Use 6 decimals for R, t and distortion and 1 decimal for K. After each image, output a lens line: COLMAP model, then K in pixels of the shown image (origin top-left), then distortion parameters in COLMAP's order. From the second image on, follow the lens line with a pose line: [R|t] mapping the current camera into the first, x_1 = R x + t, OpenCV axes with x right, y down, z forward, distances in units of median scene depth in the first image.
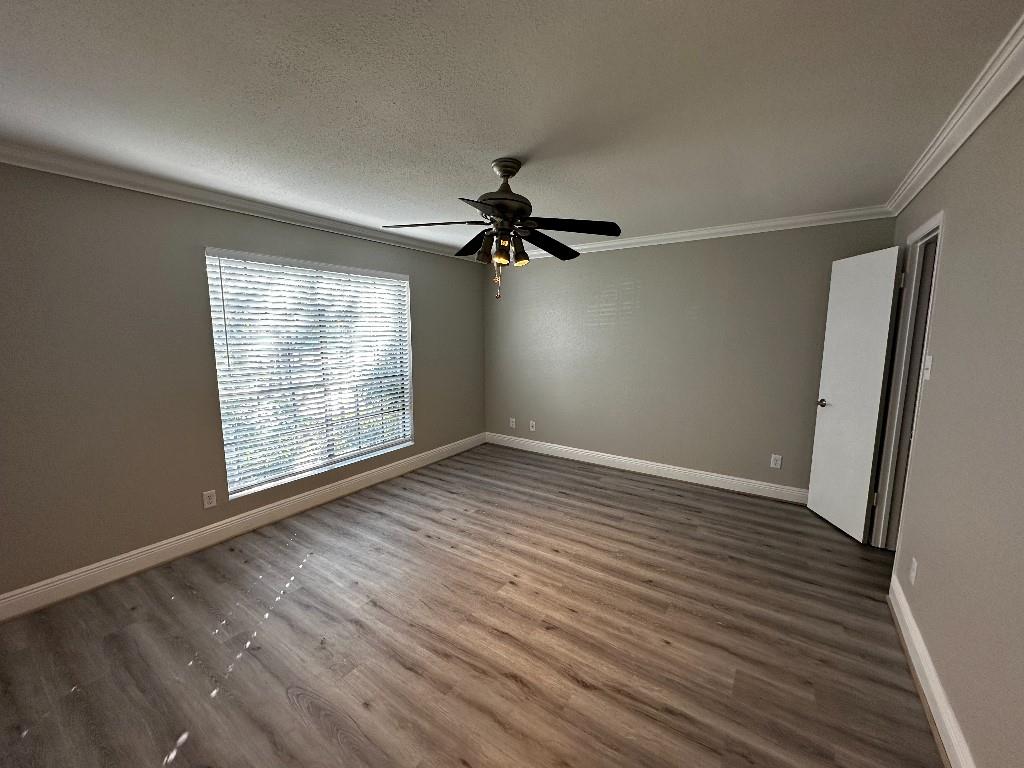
lens RADIAL K [[406.4, 0, 513.6], [0, 406.4, 385.3], [0, 0, 1]] dist [-0.004019, 0.000368]
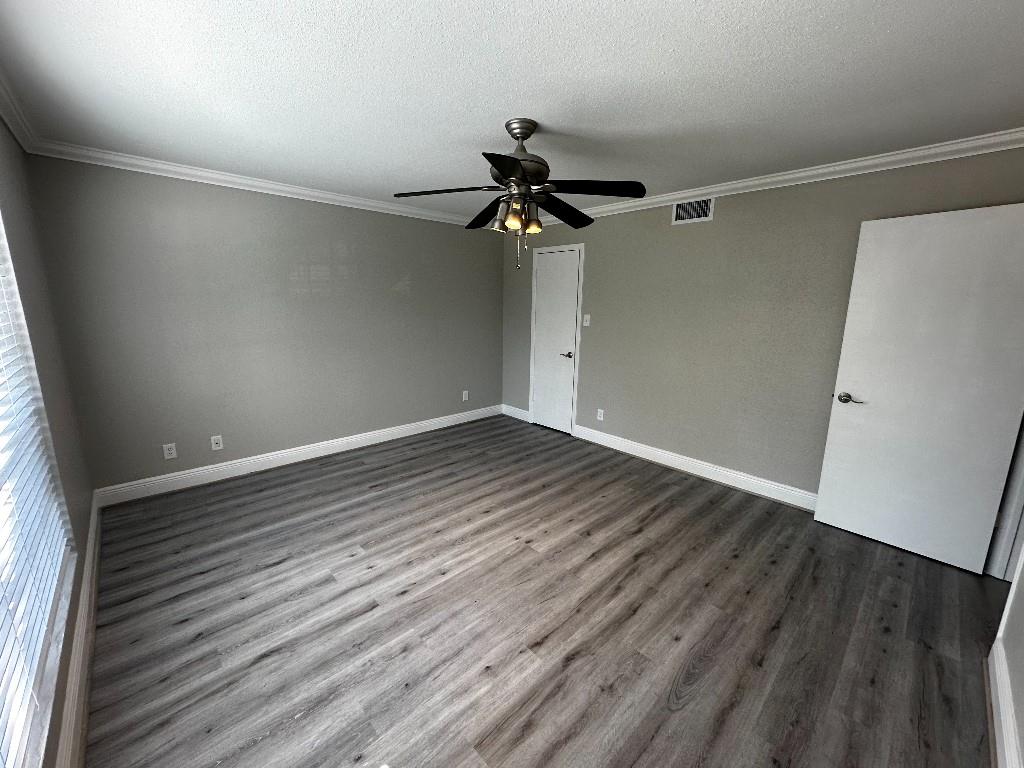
lens RADIAL K [[406.4, 0, 513.0], [0, 406.4, 382.9], [0, 0, 1]] dist [-0.004019, 0.000368]
pose [[0.217402, -0.189156, 0.957578, -0.789657], [0.115452, 0.979139, 0.167204, -0.085108], [-0.969230, 0.074204, 0.234705, 0.630069]]
